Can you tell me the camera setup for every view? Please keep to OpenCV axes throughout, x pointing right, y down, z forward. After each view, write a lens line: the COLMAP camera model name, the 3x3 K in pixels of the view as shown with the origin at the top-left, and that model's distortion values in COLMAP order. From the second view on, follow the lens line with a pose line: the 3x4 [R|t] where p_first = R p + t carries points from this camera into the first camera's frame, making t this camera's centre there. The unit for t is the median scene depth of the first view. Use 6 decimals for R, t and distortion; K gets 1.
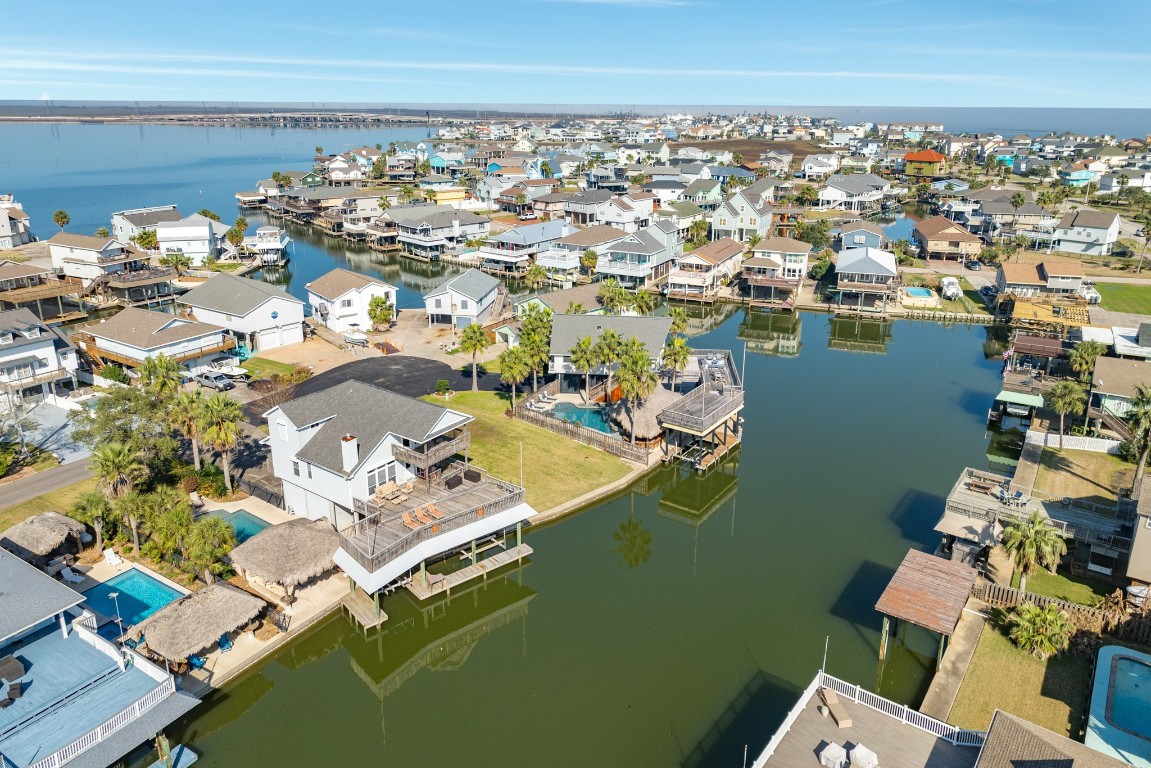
lens RADIAL K [[814.4, 0, 575.0], [0, 814.4, 407.0], [0, 0, 1]] dist [0.010020, 0.010013]
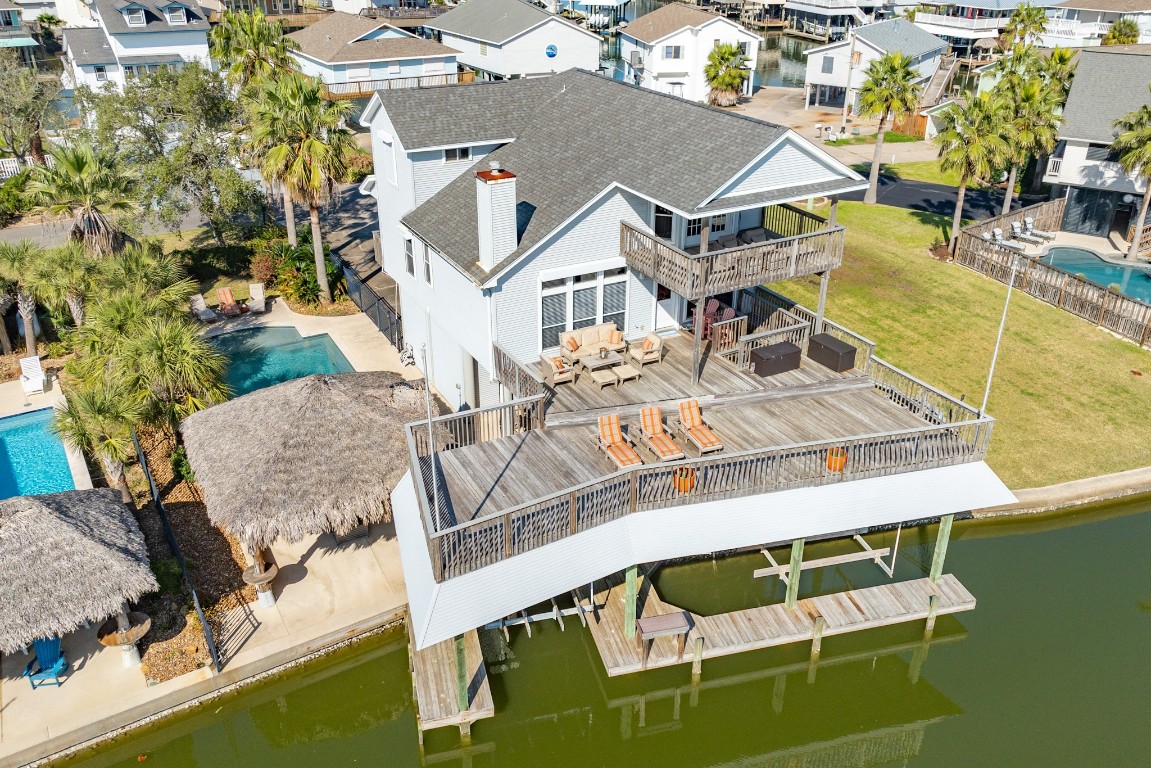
lens RADIAL K [[859.7, 0, 577.5], [0, 859.7, 333.7], [0, 0, 1]] dist [0.007912, 0.004290]
pose [[0.895235, 0.171716, -0.411179, -0.071870], [-0.156372, 0.985146, 0.070957, 0.067327], [0.417256, 0.000773, 0.908789, 0.610852]]
